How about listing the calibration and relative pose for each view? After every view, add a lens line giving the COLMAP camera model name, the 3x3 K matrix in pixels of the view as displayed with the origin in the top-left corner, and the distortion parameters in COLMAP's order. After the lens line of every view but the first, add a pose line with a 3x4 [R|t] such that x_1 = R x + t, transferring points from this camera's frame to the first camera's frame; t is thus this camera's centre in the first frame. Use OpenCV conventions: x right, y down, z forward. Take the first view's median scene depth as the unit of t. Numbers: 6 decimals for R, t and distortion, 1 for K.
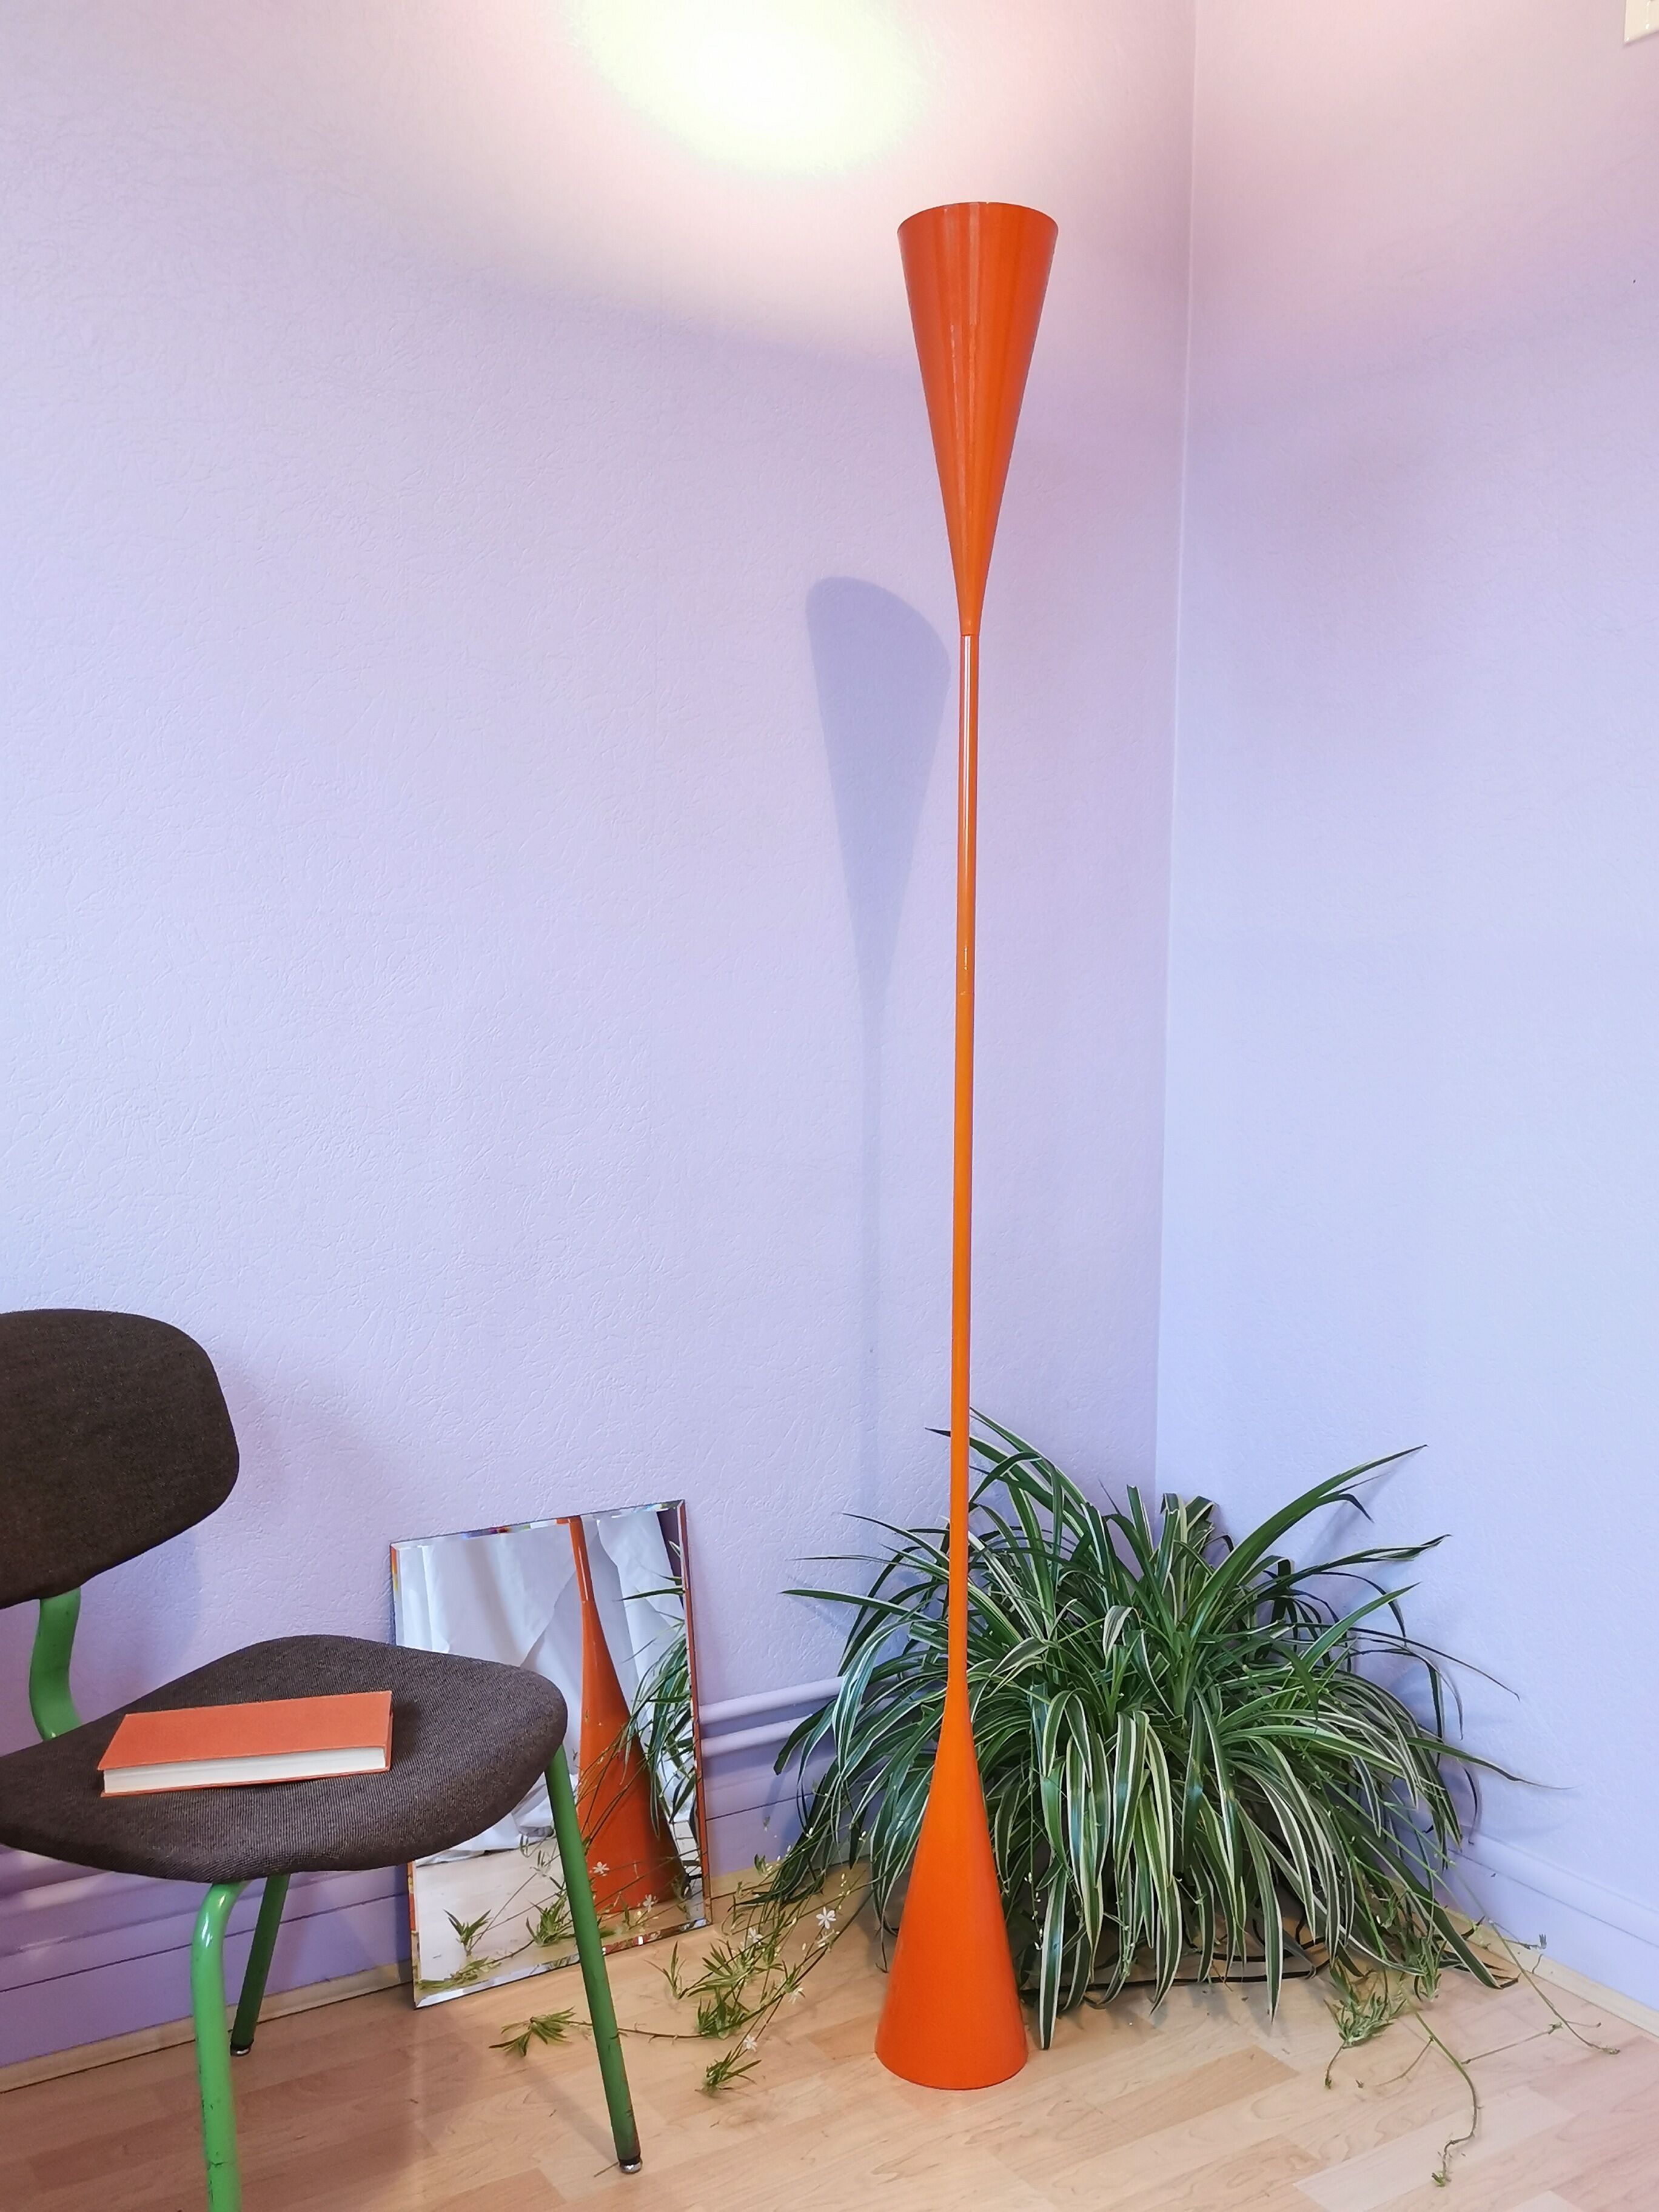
lens RADIAL K [[2044.8, 0, 841.7], [0, 2044.8, 1093.3], [0, 0, 1]] dist [0.032290, 0.000000]
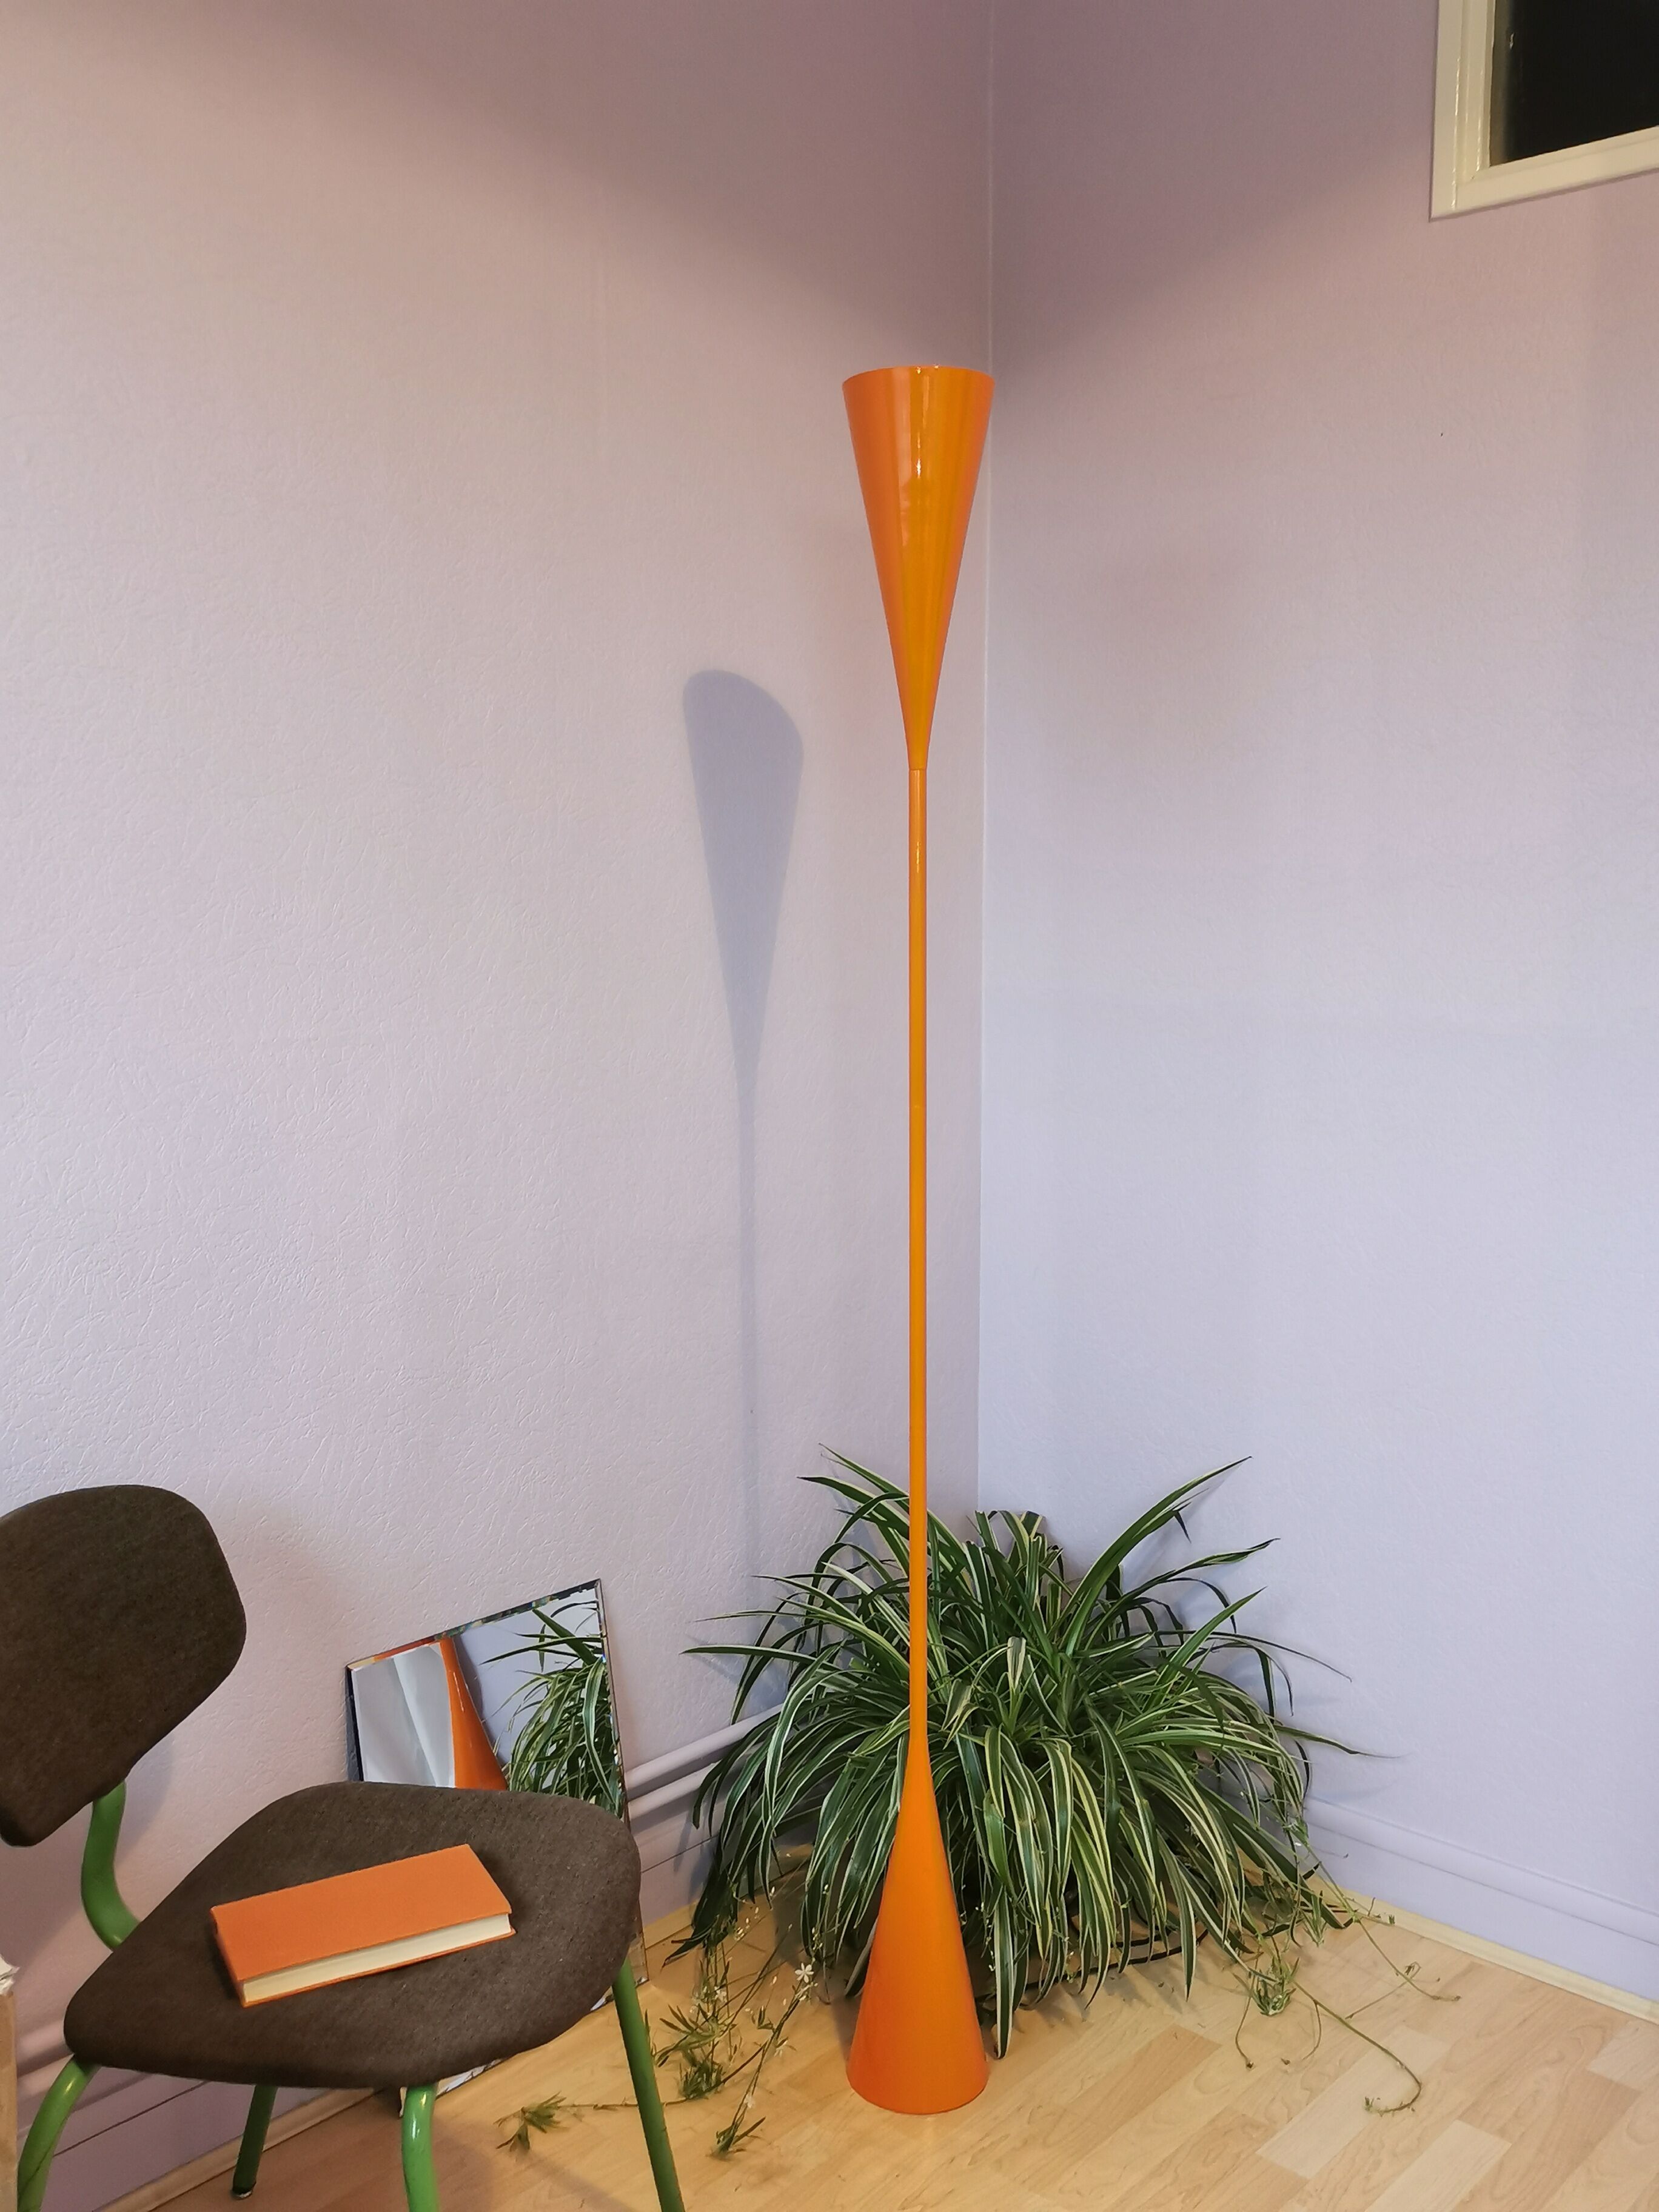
lens RADIAL K [[2044.8, 0, 842.8], [0, 2044.8, 1093.6], [0, 0, 1]] dist [0.032290, 0.000000]
pose [[0.967283, -0.042486, 0.250119, -0.222972], [0.030078, 0.998130, 0.053223, -0.103403], [-0.251912, -0.043958, 0.966751, -0.013583]]
